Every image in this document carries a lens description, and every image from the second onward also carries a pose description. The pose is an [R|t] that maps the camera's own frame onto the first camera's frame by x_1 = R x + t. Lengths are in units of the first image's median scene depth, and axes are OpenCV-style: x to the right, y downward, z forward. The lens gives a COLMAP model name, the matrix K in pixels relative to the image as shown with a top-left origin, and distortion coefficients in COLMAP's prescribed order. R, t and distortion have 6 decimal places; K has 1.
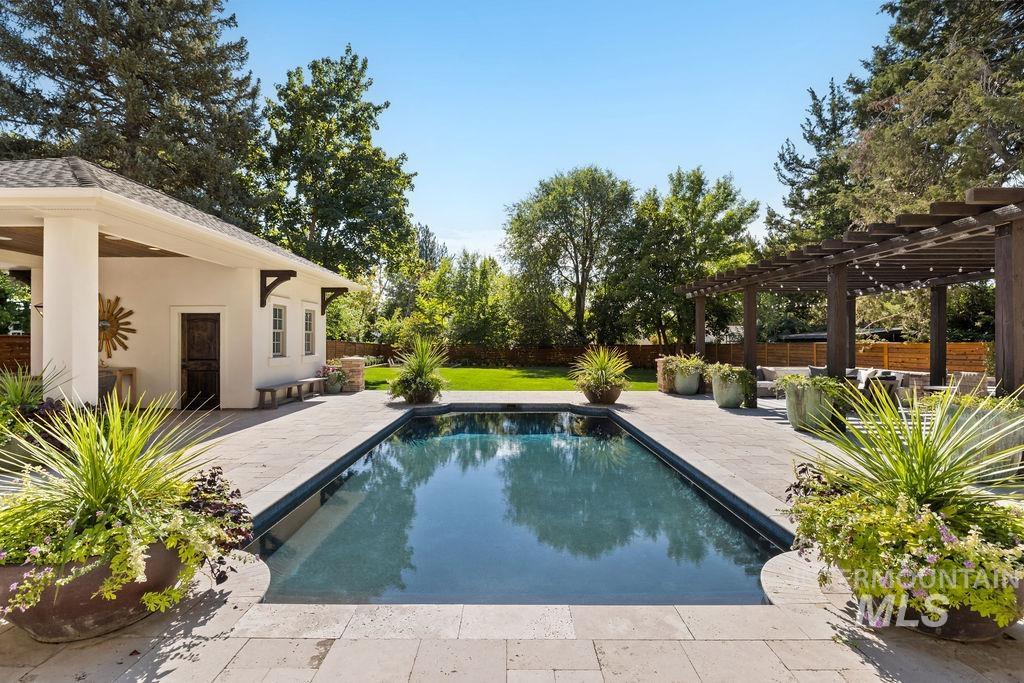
lens RADIAL K [[486.3, 0, 512.0], [0, 486.3, 341.5], [0, 0, 1]] dist [-0.000813, -0.000059]
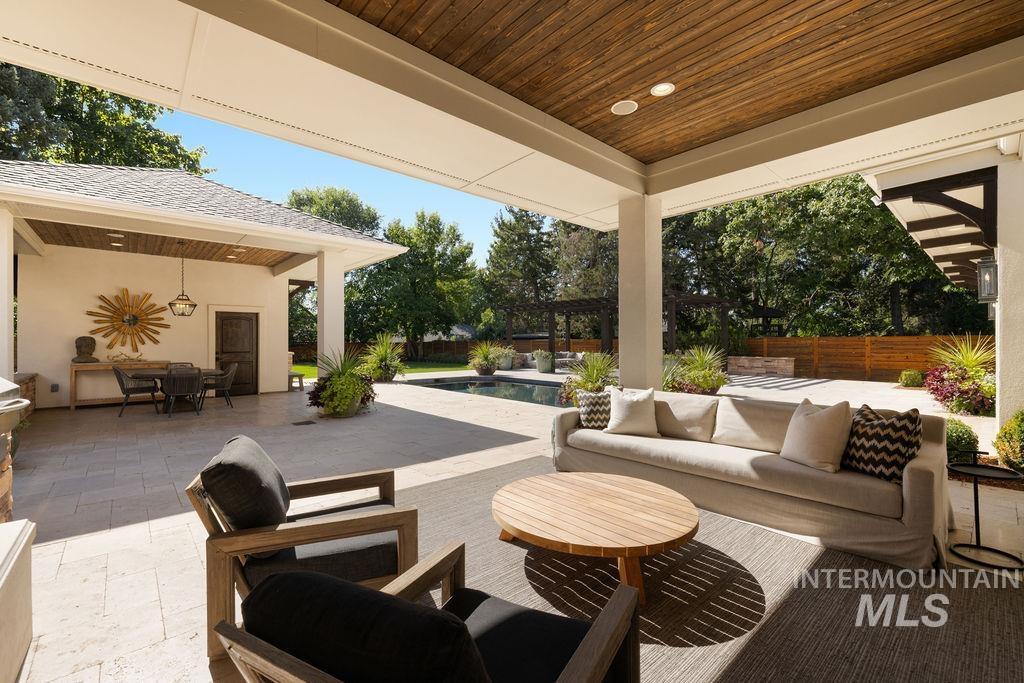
lens RADIAL K [[436.1, 0, 512.0], [0, 436.1, 341.5], [0, 0, 1]] dist [-0.000063, -0.000023]
pose [[0.756486, -0.001316, 0.654008, -0.720271], [-0.000083, 0.999998, 0.002108, 0.008277], [-0.654010, -0.001649, 0.756484, -0.182304]]
